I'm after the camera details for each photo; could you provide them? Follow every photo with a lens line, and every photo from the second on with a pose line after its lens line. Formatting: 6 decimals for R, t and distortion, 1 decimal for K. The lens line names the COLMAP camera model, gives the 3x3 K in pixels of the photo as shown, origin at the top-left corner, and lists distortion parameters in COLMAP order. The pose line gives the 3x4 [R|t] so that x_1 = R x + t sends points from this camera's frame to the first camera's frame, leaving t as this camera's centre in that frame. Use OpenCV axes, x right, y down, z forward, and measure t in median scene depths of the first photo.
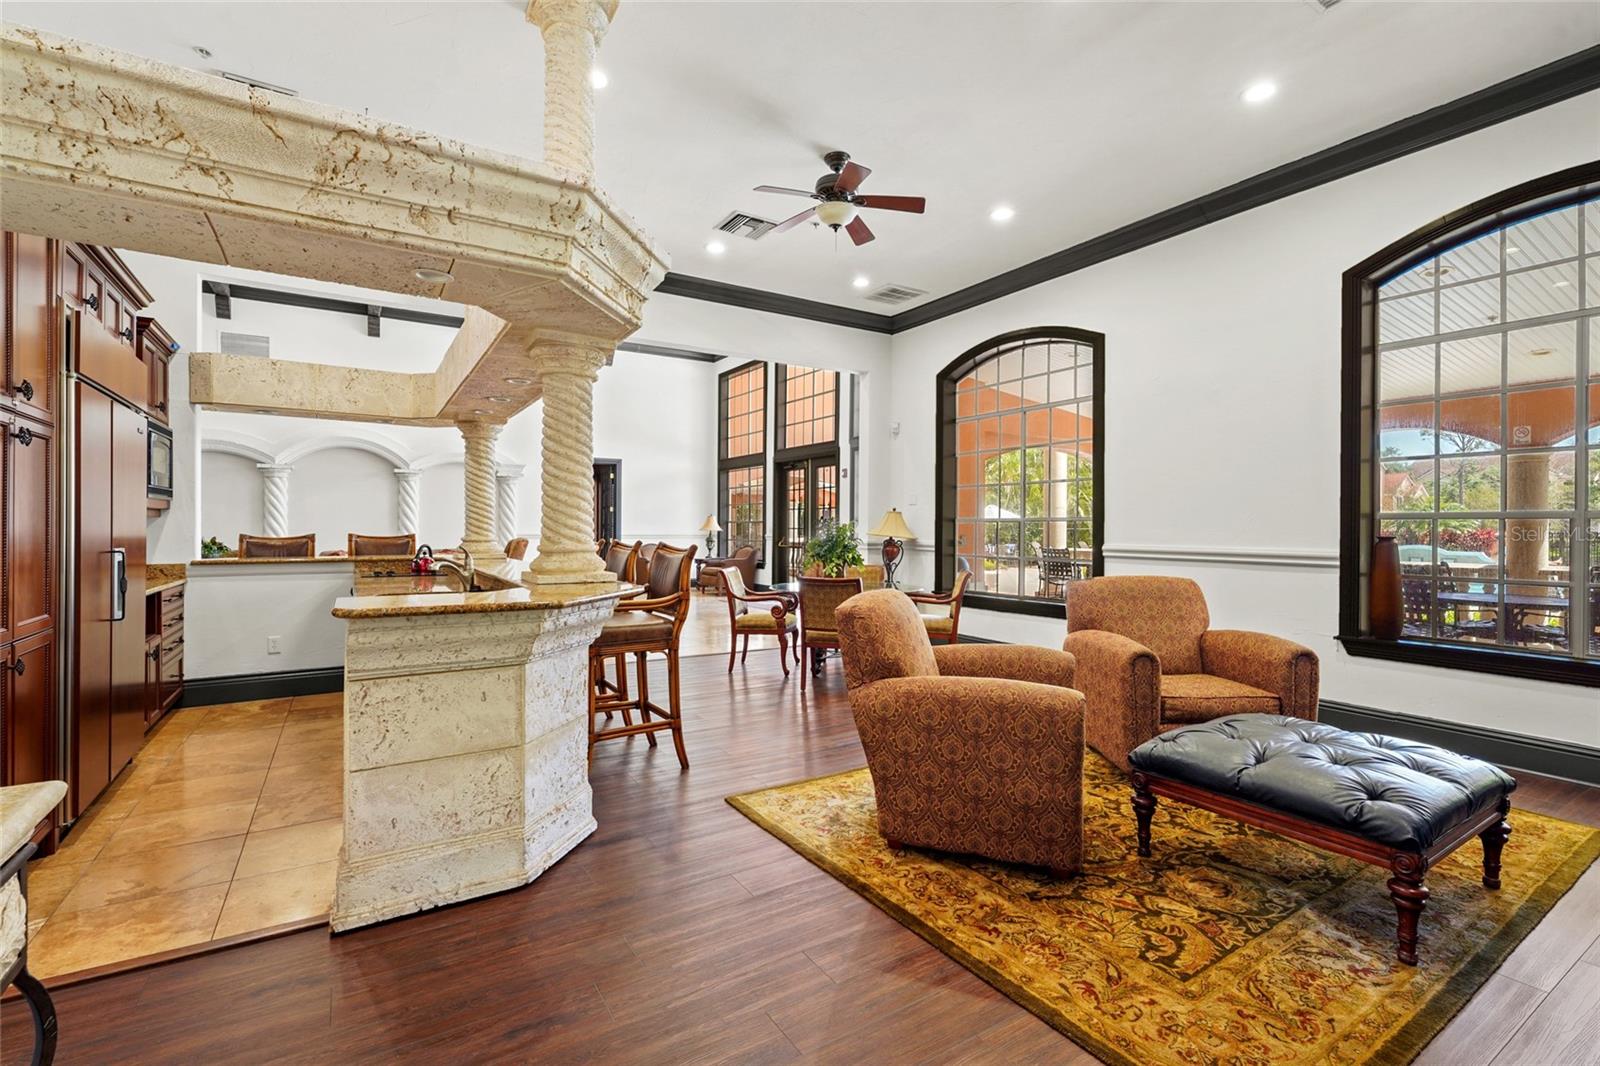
lens RADIAL K [[726.1, 0, 802.9], [0, 726.1, 526.7], [0, 0, 1]] dist [-0.001886, -0.000384]
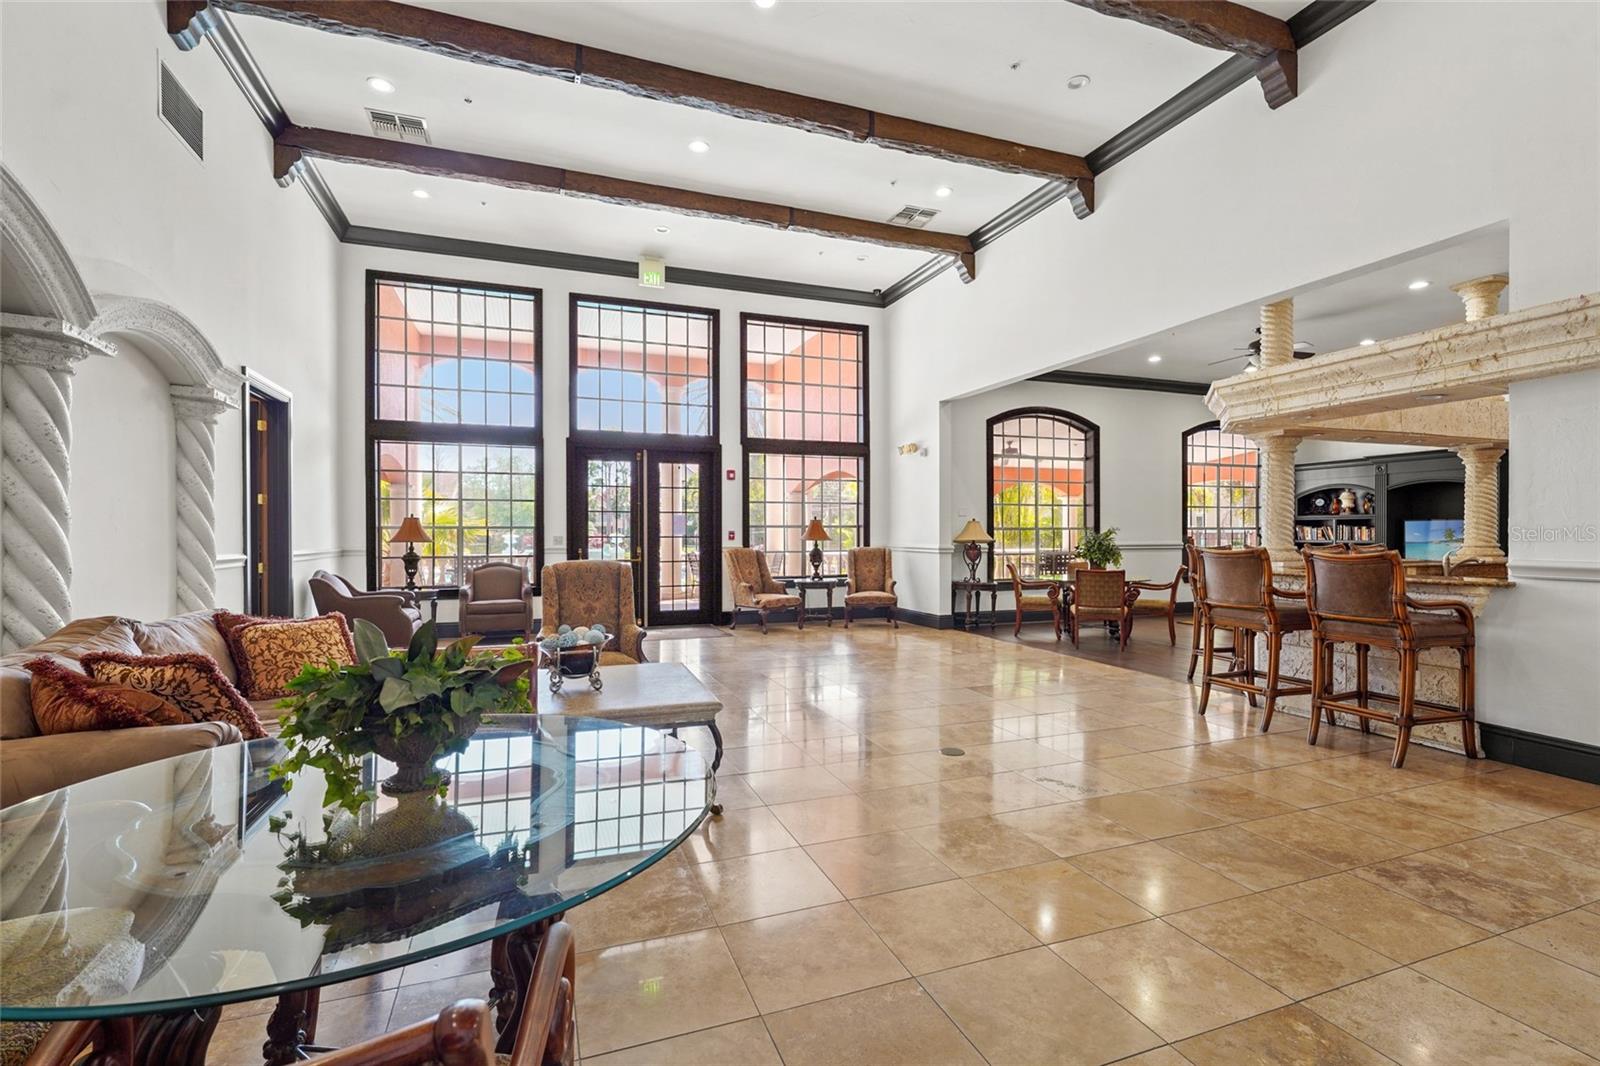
lens RADIAL K [[719.0, 0, 798.9], [0, 719.0, 540.1], [0, 0, 1]] dist [-0.002185, -0.000543]
pose [[0.207705, -0.011188, 0.978128, -1.417149], [0.001106, 0.999937, 0.011202, -0.004587], [-0.978191, -0.001245, 0.207704, 1.287342]]
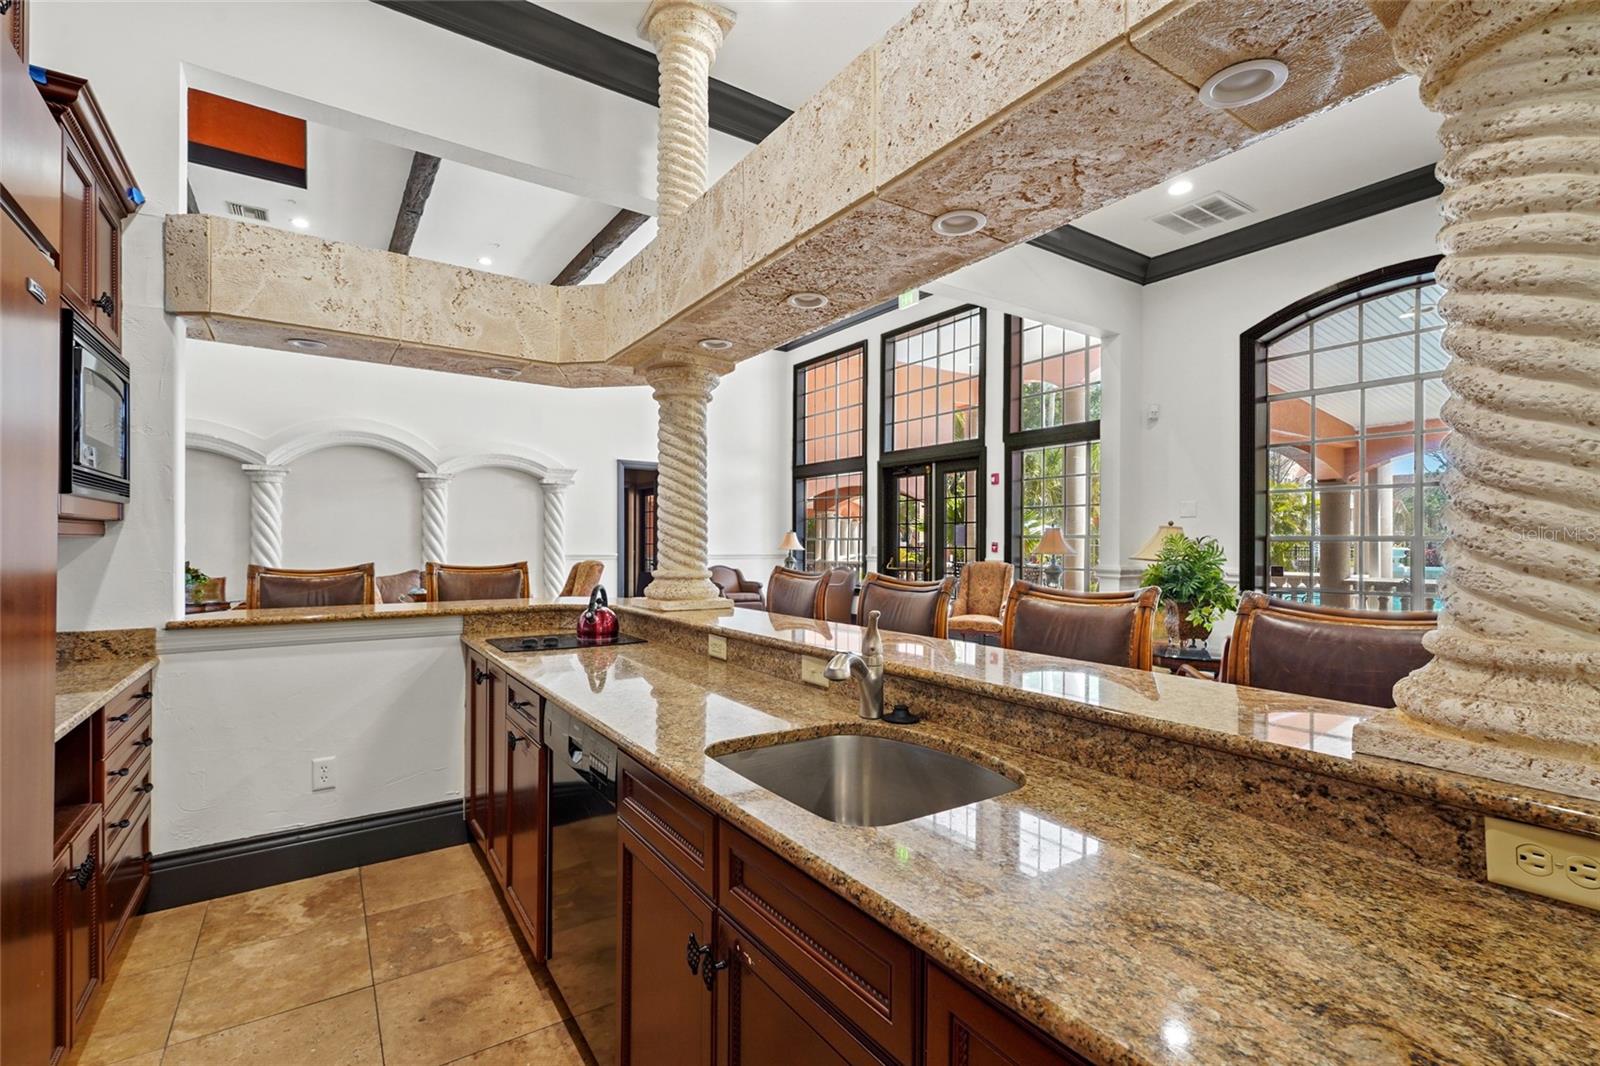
lens RADIAL K [[719.0, 0, 798.9], [0, 719.0, 540.1], [0, 0, 1]] dist [-0.002185, -0.000543]
pose [[0.999354, -0.000483, 0.035940, -0.330121], [0.000602, 0.999994, -0.003287, -0.006873], [-0.035938, 0.003307, 0.999349, 0.379046]]
